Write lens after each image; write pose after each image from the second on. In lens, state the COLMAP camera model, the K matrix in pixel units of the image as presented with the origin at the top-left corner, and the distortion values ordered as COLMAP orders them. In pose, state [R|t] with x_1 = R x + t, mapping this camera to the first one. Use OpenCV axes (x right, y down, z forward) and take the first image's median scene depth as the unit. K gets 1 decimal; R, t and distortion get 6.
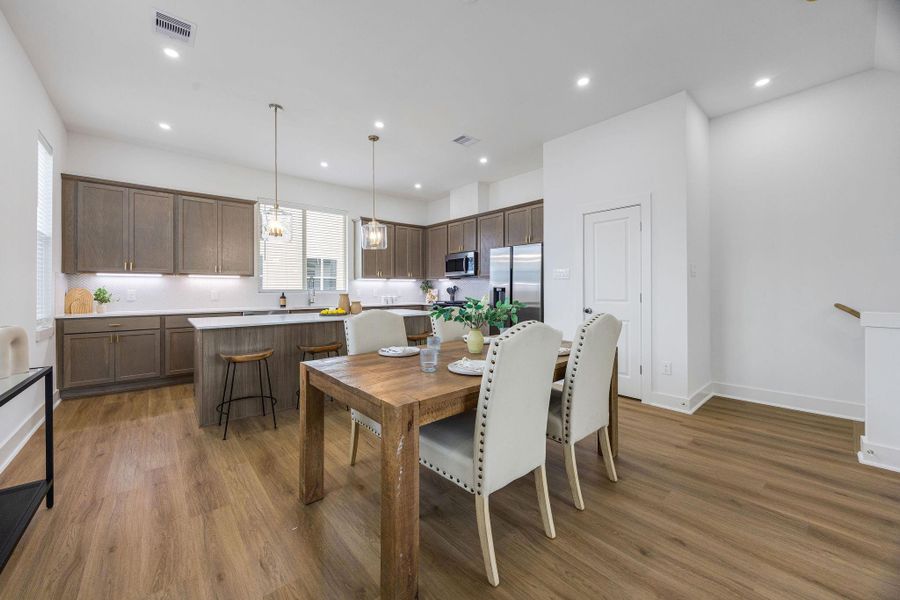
lens RADIAL K [[344.3, 0, 442.2], [0, 344.3, 290.2], [0, 0, 1]] dist [-0.003889, 0.000049]
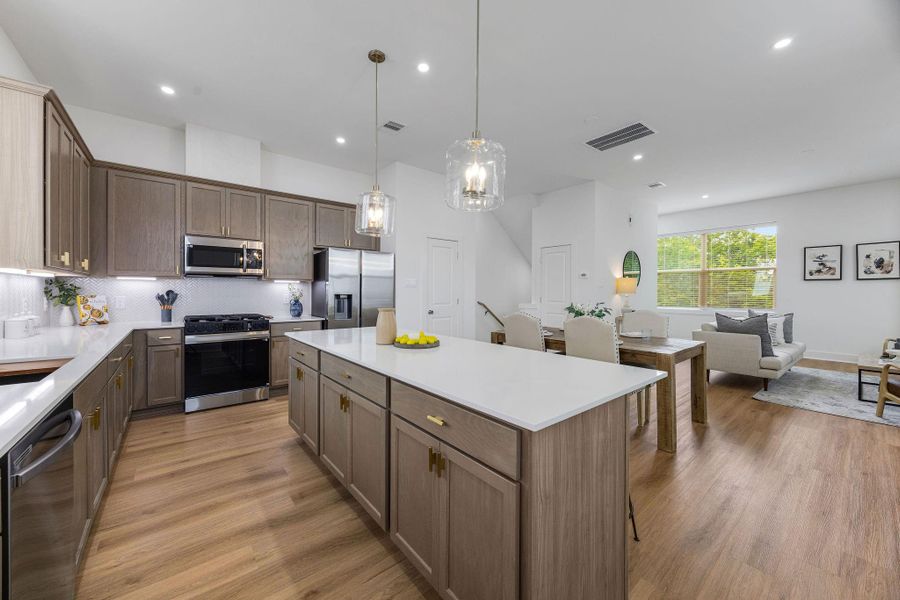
lens RADIAL K [[344.3, 0, 442.2], [0, 344.3, 290.2], [0, 0, 1]] dist [-0.003889, 0.000049]
pose [[0.027264, 0.006054, 0.999610, -0.776630], [0.000535, 0.999981, -0.006071, -0.013458], [-0.999628, 0.000701, 0.027261, 0.822633]]
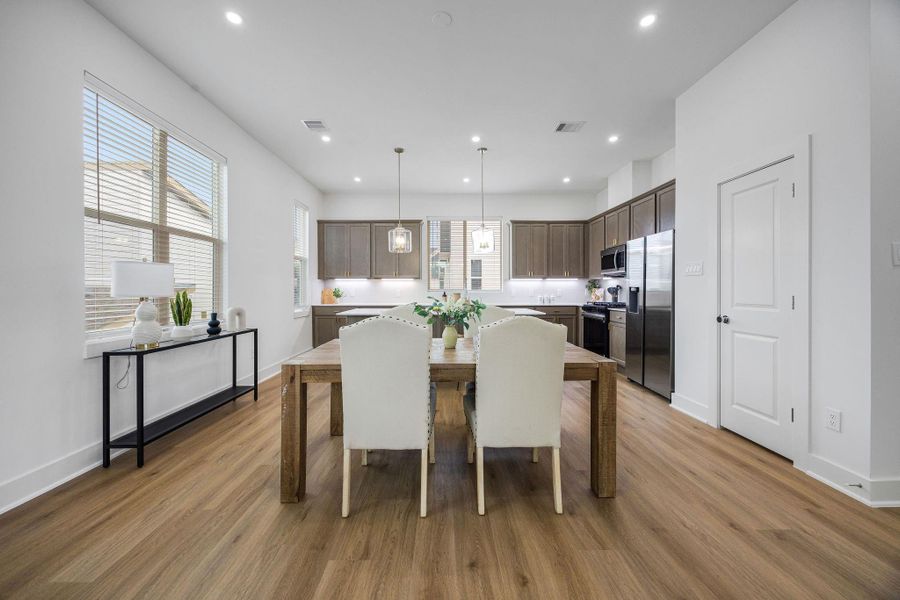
lens RADIAL K [[344.3, 0, 442.2], [0, 344.3, 290.2], [0, 0, 1]] dist [-0.003889, 0.000049]
pose [[0.768662, 0.002874, -0.639648, 0.382531], [-0.001943, 0.999996, 0.002159, -0.000656], [0.639652, -0.000417, 0.768665, 0.071717]]
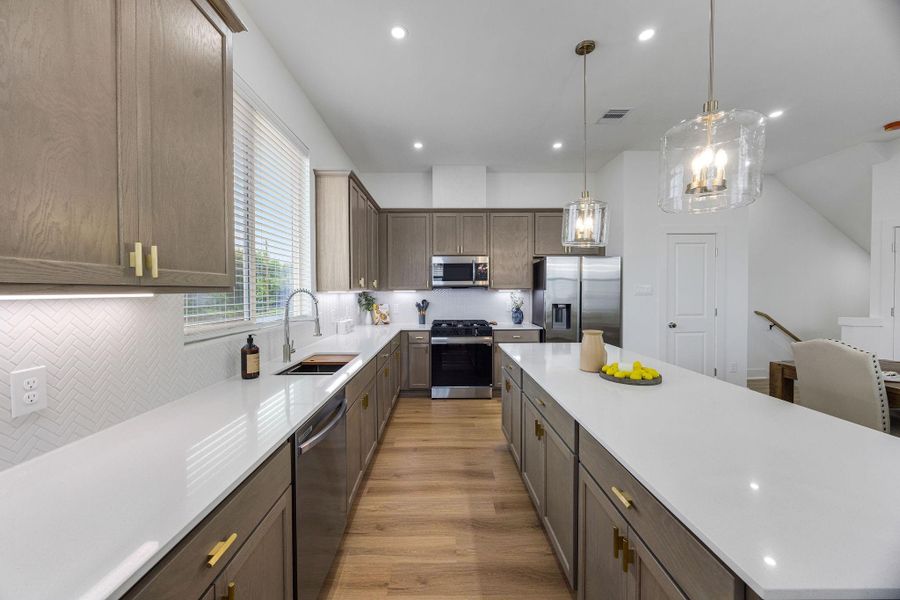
lens RADIAL K [[338.7, 0, 441.8], [0, 338.7, 294.7], [0, 0, 1]] dist [-0.001993, 0.000098]
pose [[0.639983, -0.011649, 0.768301, -0.738875], [0.007366, 0.999932, 0.009025, -0.043782], [-0.768354, -0.000117, 0.640026, 0.784818]]
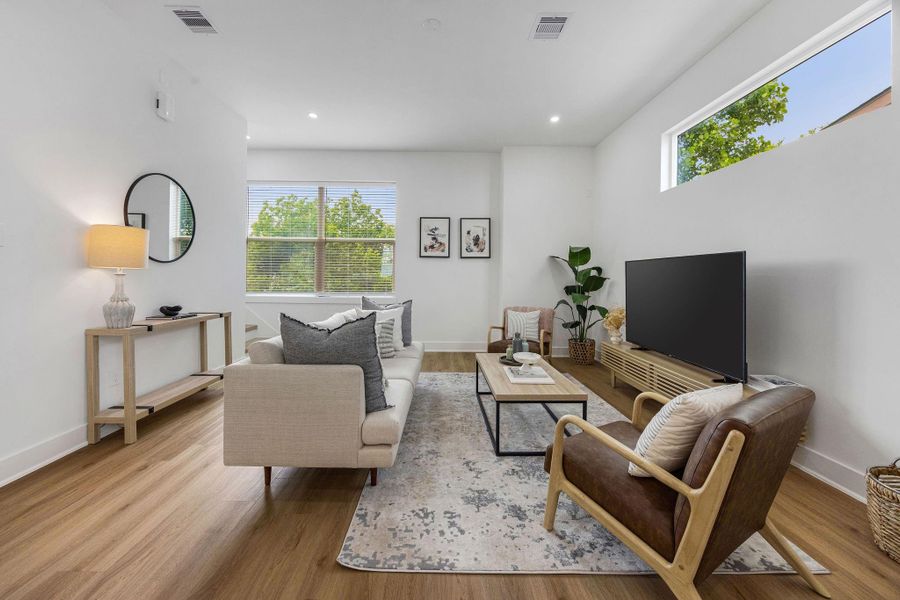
lens RADIAL K [[350.0, 0, 446.2], [0, 350.0, 281.9], [0, 0, 1]] dist [-0.001015, 0.000000]
pose [[-0.773767, -0.016404, 0.633257, -0.164216], [-0.006803, 0.999822, 0.017587, 0.001312], [-0.633433, 0.009300, -0.773741, 0.249730]]
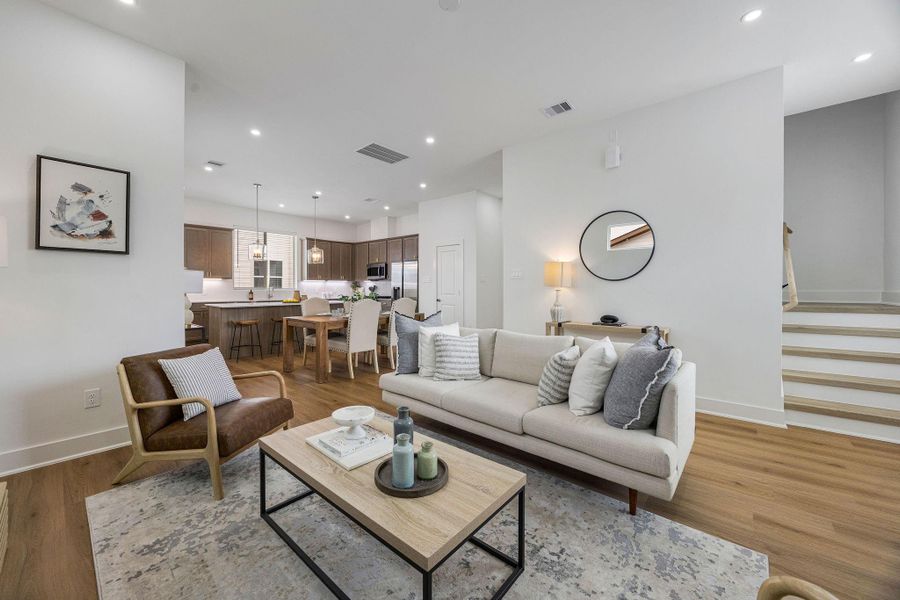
lens RADIAL K [[344.3, 0, 442.2], [0, 344.3, 290.2], [0, 0, 1]] dist [-0.003889, 0.000049]
pose [[0.988492, 0.002042, 0.151261, 0.149895], [-0.002864, 0.999982, 0.005217, -0.001944], [-0.151247, -0.005590, 0.988480, -0.707919]]
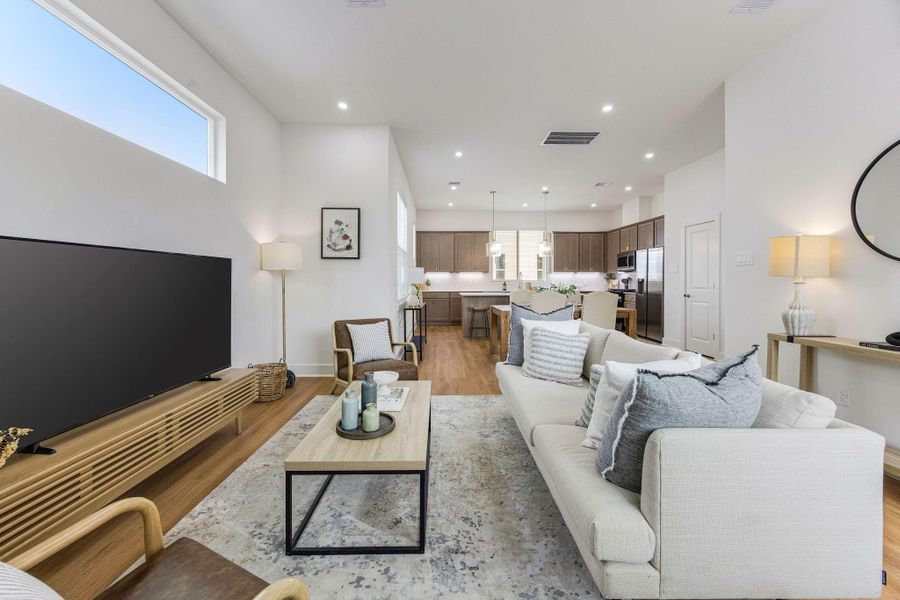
lens RADIAL K [[350.0, 0, 446.2], [0, 350.0, 281.9], [0, 0, 1]] dist [-0.001015, 0.000000]
pose [[0.778267, 0.005451, -0.627910, 0.492252], [-0.002532, 0.999981, 0.005543, -0.000870], [0.627929, -0.002725, 0.778266, -0.651123]]
